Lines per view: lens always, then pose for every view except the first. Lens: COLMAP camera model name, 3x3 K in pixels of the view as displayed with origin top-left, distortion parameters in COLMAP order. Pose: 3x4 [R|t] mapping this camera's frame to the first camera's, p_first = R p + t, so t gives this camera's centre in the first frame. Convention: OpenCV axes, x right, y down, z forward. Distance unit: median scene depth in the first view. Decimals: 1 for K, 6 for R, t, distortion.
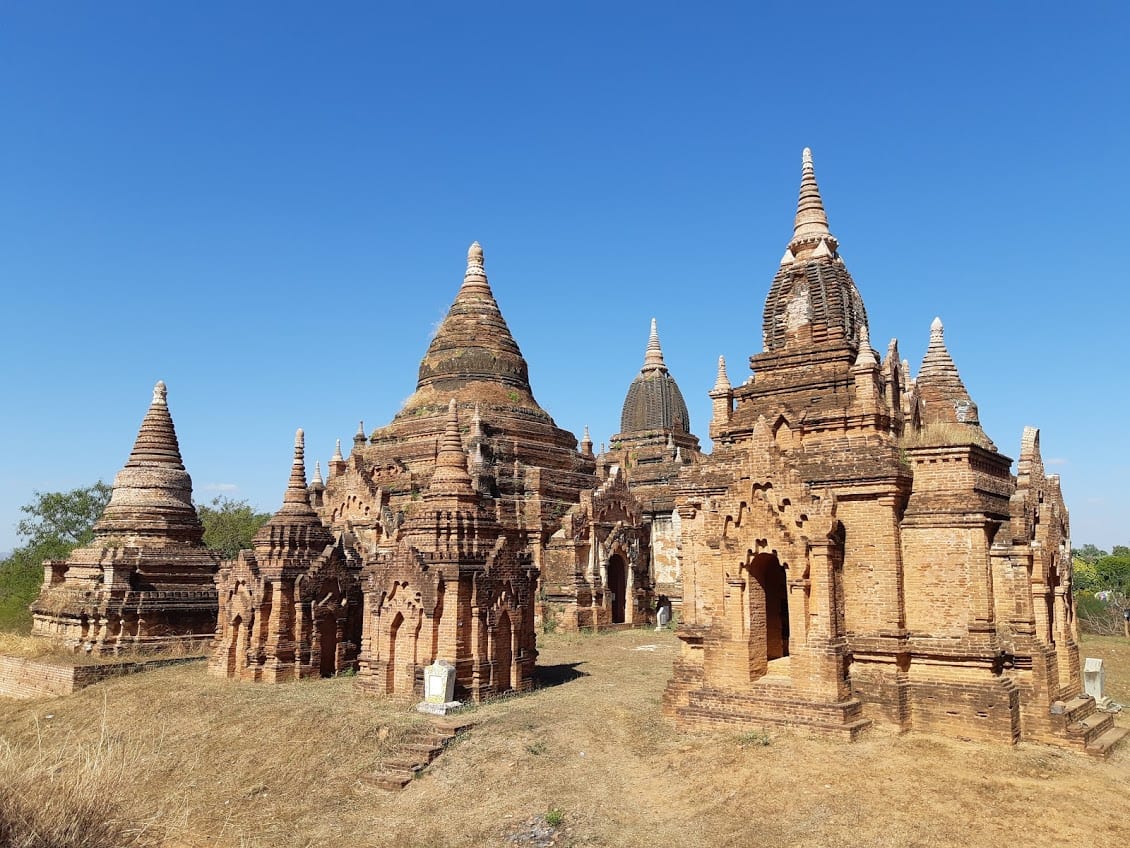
lens RADIAL K [[884.1, 0, 563.5], [0, 884.1, 434.5], [0, 0, 1]] dist [0.186201, -0.302136]
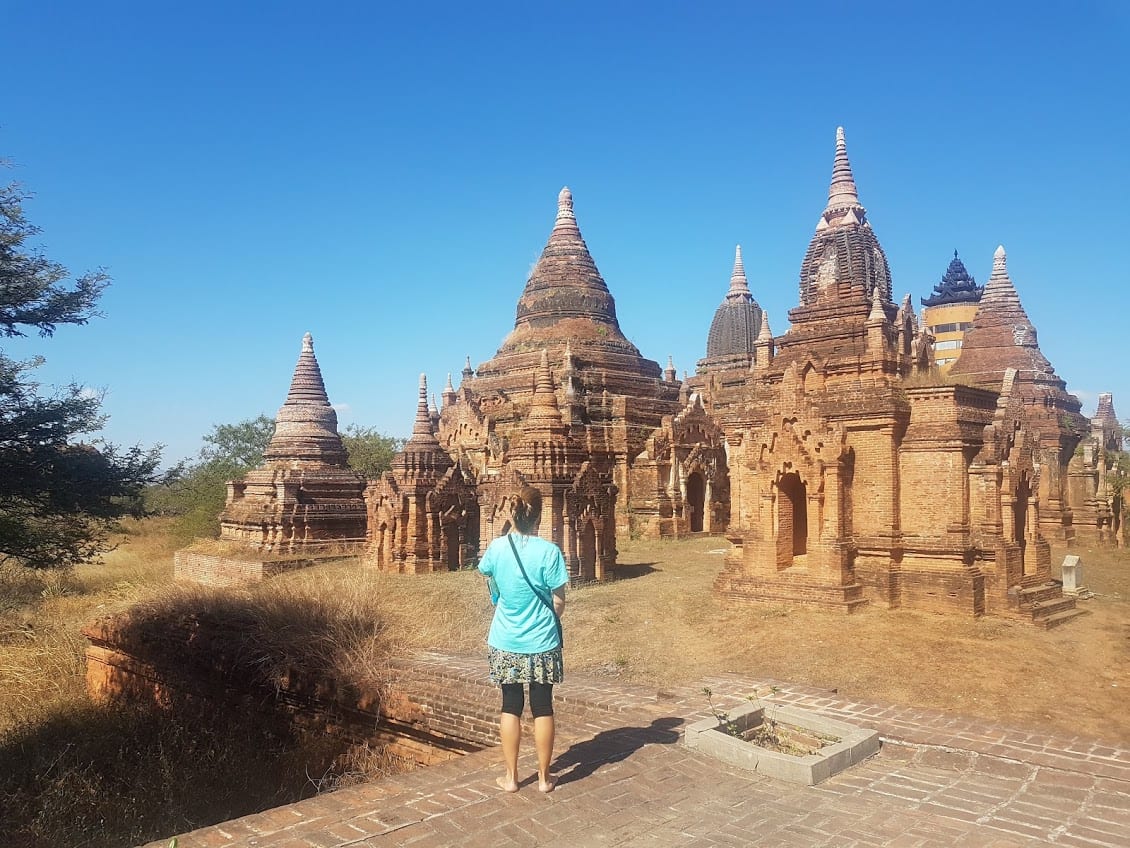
lens RADIAL K [[884.1, 0, 563.5], [0, 884.1, 434.5], [0, 0, 1]] dist [0.186201, -0.302136]
pose [[0.993527, -0.013969, -0.112733, 0.039923], [0.024512, 0.995393, 0.092691, -0.038329], [0.110919, -0.094854, 0.989292, -0.230566]]
